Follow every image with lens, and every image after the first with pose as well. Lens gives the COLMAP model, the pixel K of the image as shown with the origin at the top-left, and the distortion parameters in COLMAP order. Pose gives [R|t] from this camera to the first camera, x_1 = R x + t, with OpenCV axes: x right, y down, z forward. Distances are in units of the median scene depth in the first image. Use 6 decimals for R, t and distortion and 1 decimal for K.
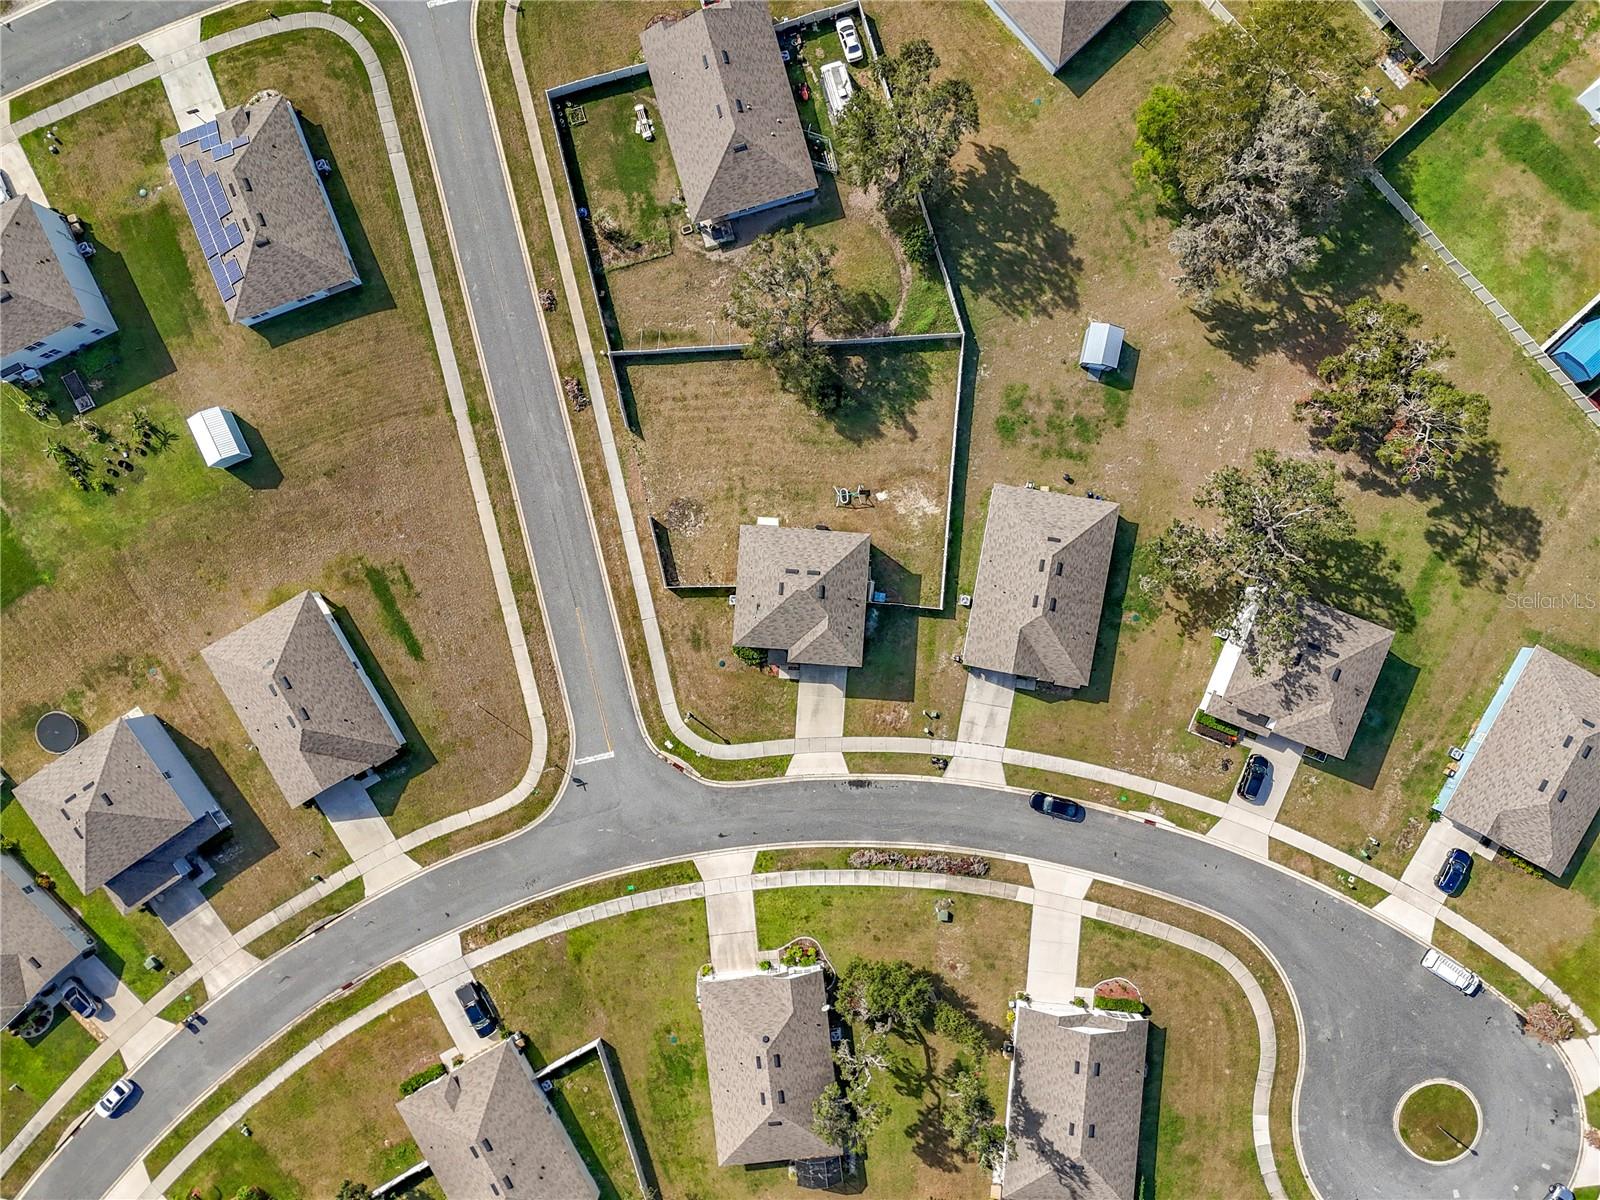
lens RADIAL K [[1183.2, 0, 798.3], [0, 1183.2, 600.6], [0, 0, 1]] dist [0.099186, -0.090615]
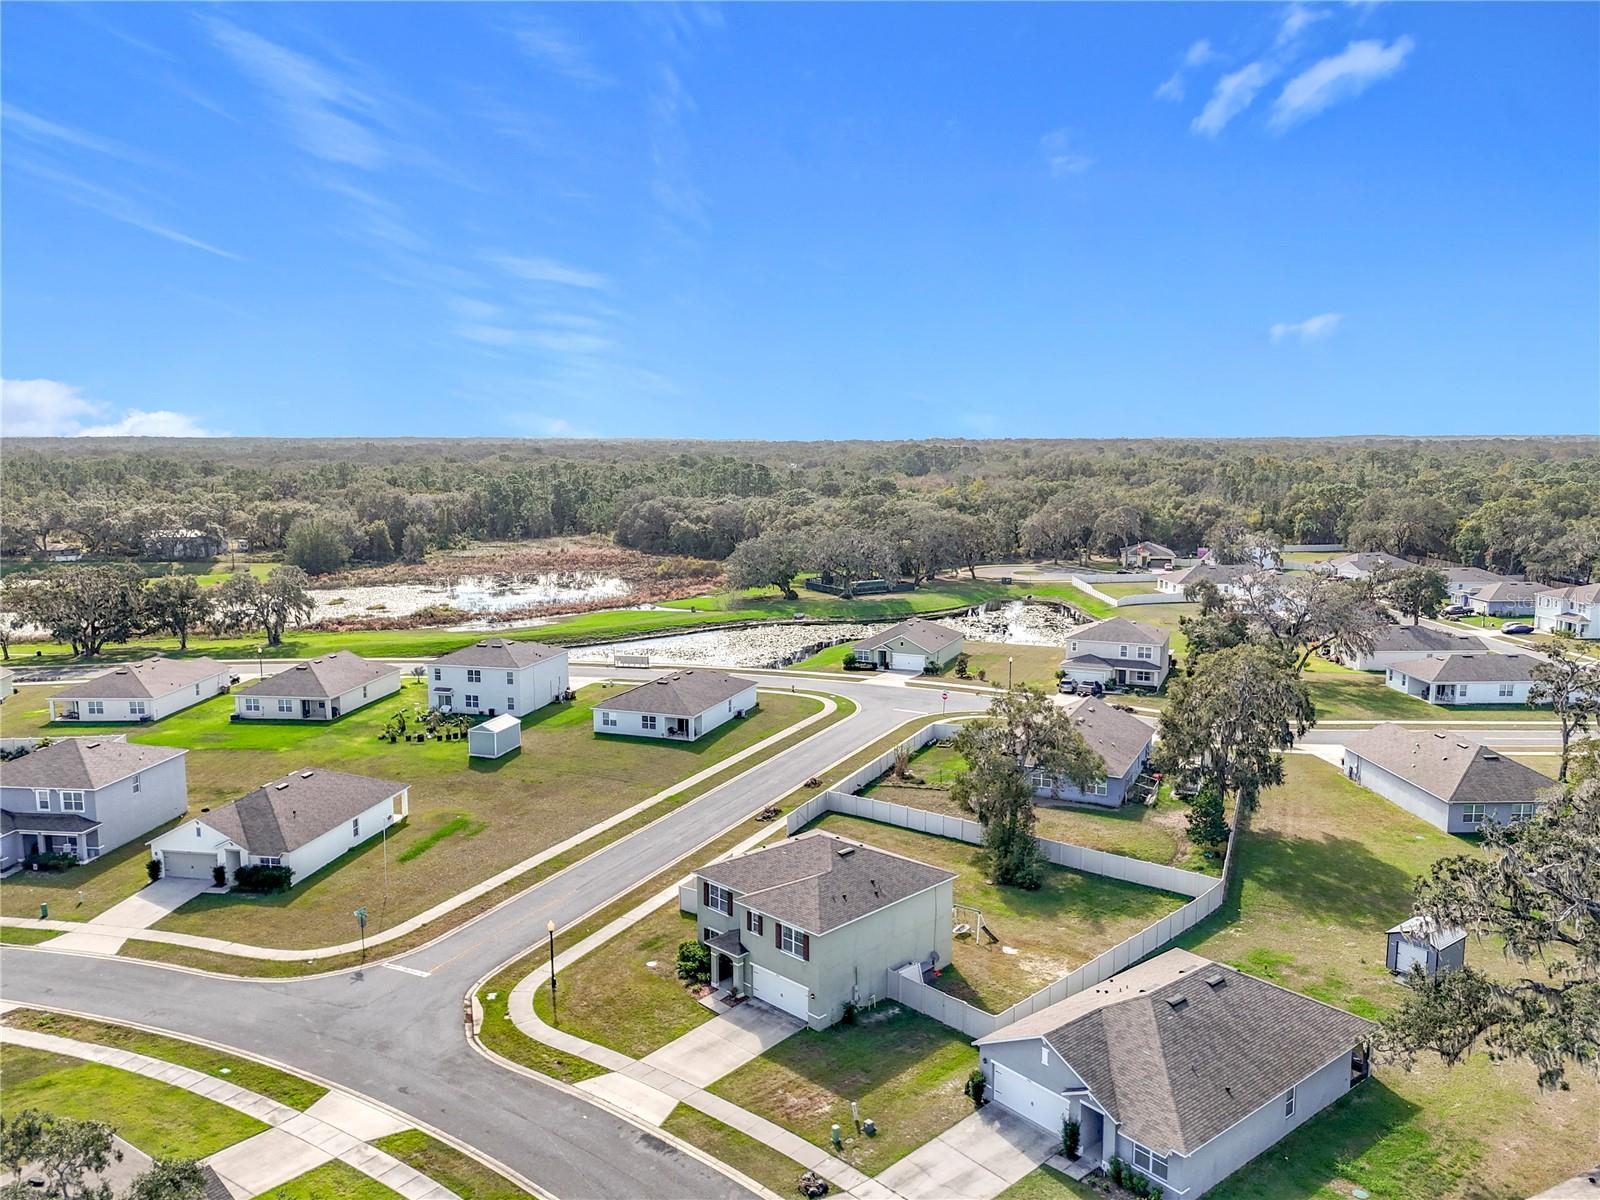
lens RADIAL K [[1198.2, 0, 804.8], [0, 1198.2, 602.7], [0, 0, 1]] dist [0.054447, -0.045322]
pose [[0.758252, 0.098905, -0.644416, 0.393556], [-0.651850, 0.096764, -0.752149, 0.466003], [-0.012035, 0.990381, 0.137843, 0.718465]]
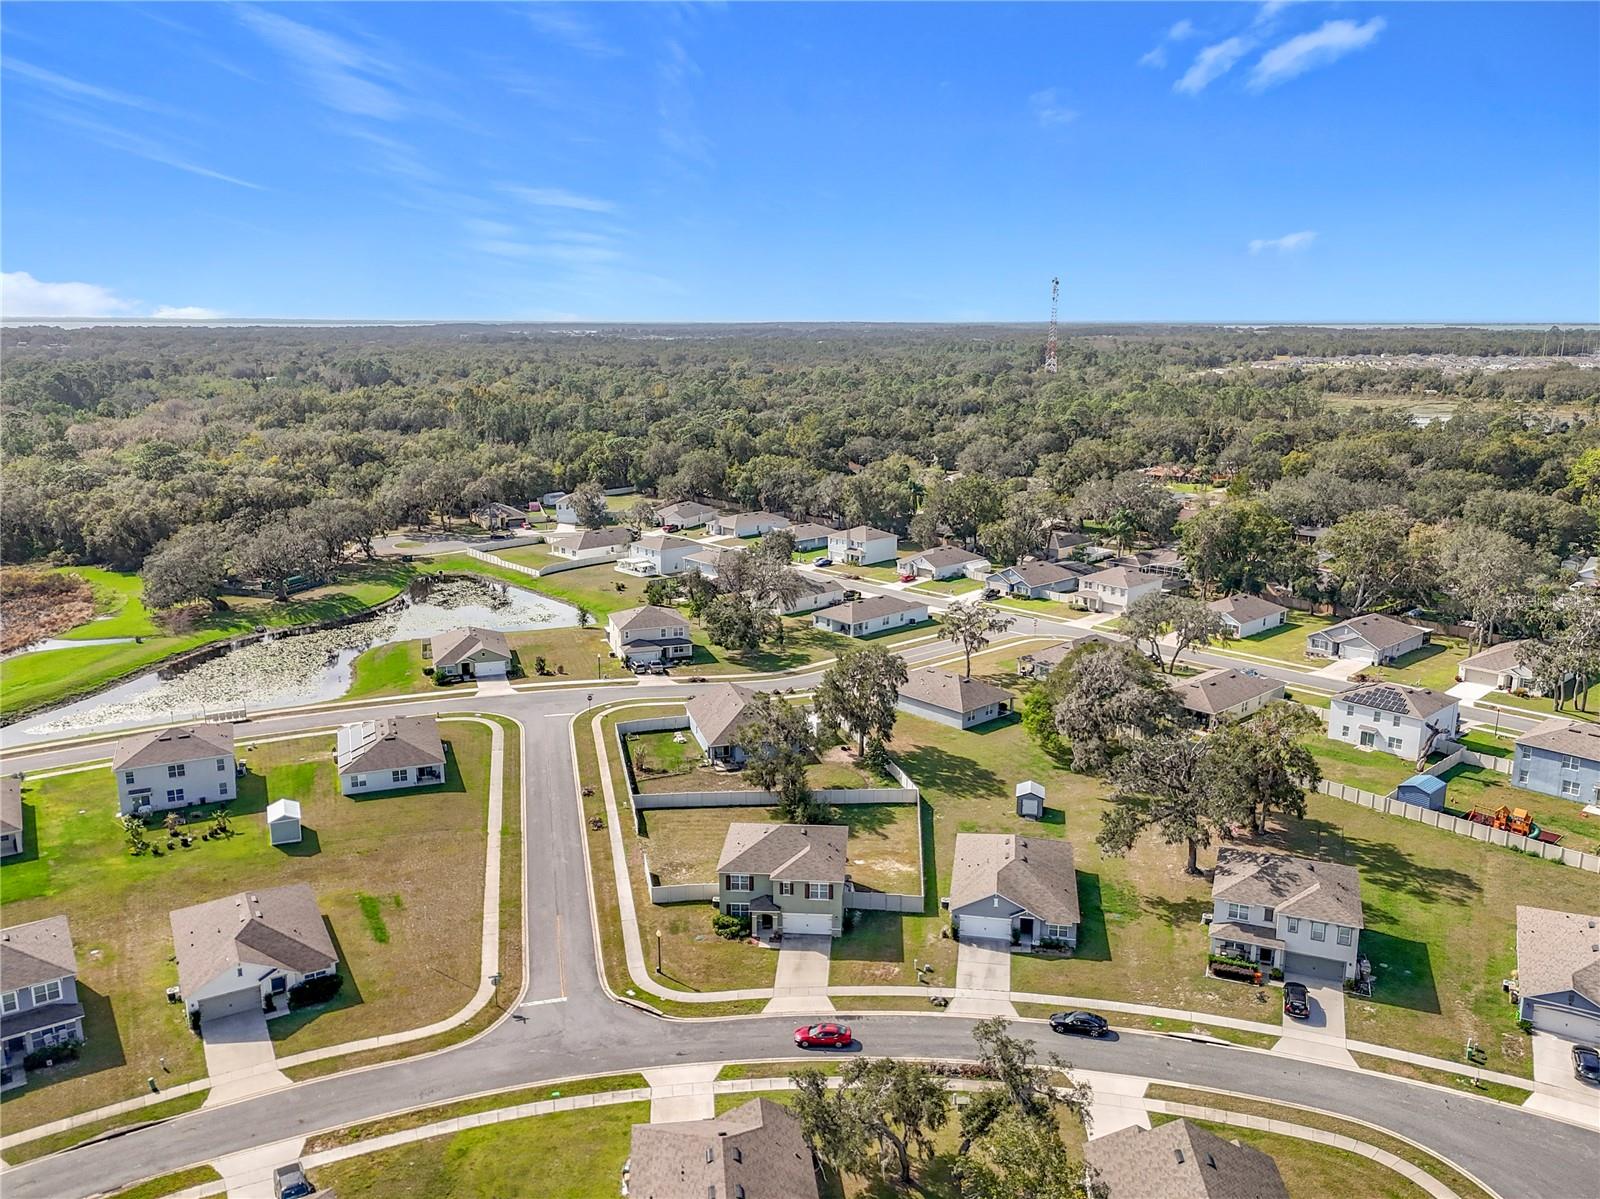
lens RADIAL K [[1214.2, 0, 805.5], [0, 1214.2, 596.8], [0, 0, 1]] dist [0.102480, -0.090890]
pose [[0.999946, 0.010349, 0.001260, 0.016632], [-0.000982, 0.213843, -0.976867, 0.958632], [-0.010379, 0.976813, 0.213842, 0.518750]]
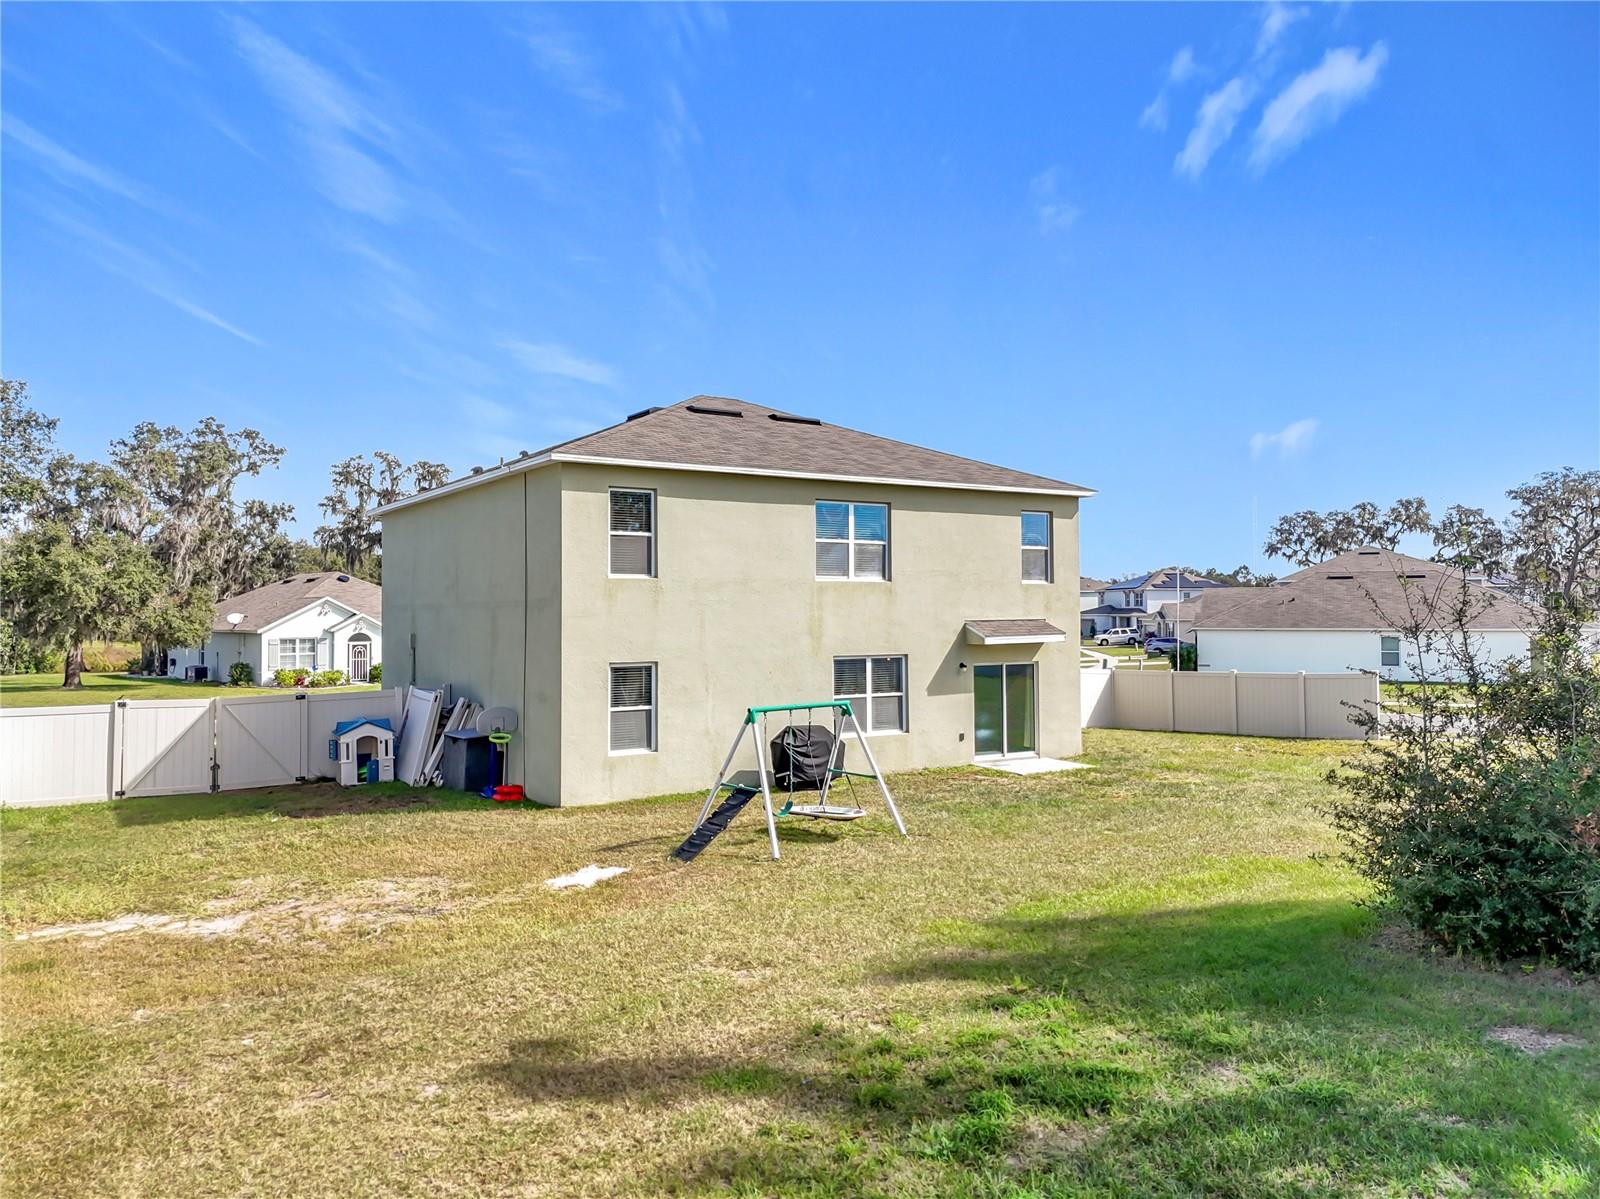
lens RADIAL K [[1207.8, 0, 798.0], [0, 1207.8, 599.1], [0, 0, 1]] dist [0.060573, -0.083535]
pose [[-0.807333, 0.008670, -0.590032, 0.133083], [-0.590068, -0.002191, 0.807350, -0.216061], [0.005707, 0.999960, 0.006885, 0.965097]]
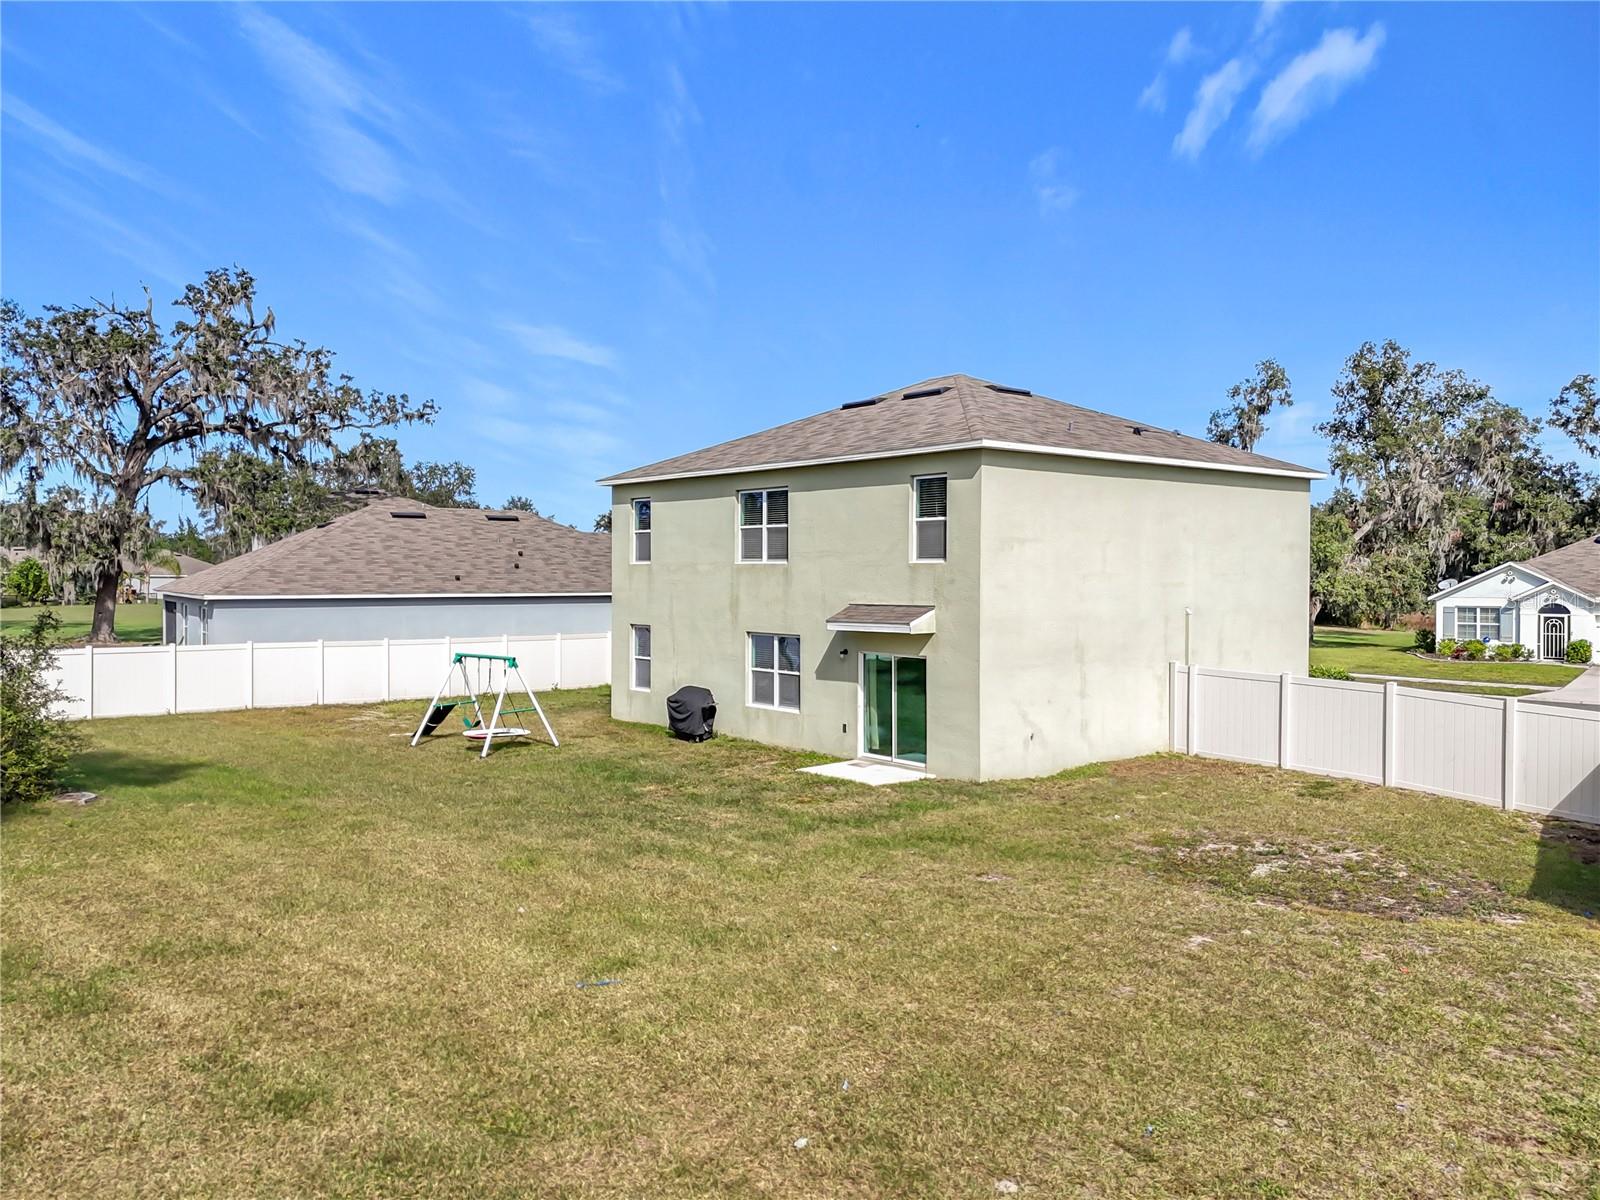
lens RADIAL K [[1207.8, 0, 798.0], [0, 1207.8, 599.6], [0, 0, 1]] dist [0.060573, -0.083535]
pose [[-0.685467, -0.008083, 0.728059, -0.157211], [0.727943, -0.028668, 0.685038, -0.202579], [0.015335, 0.999556, 0.025535, 0.964587]]
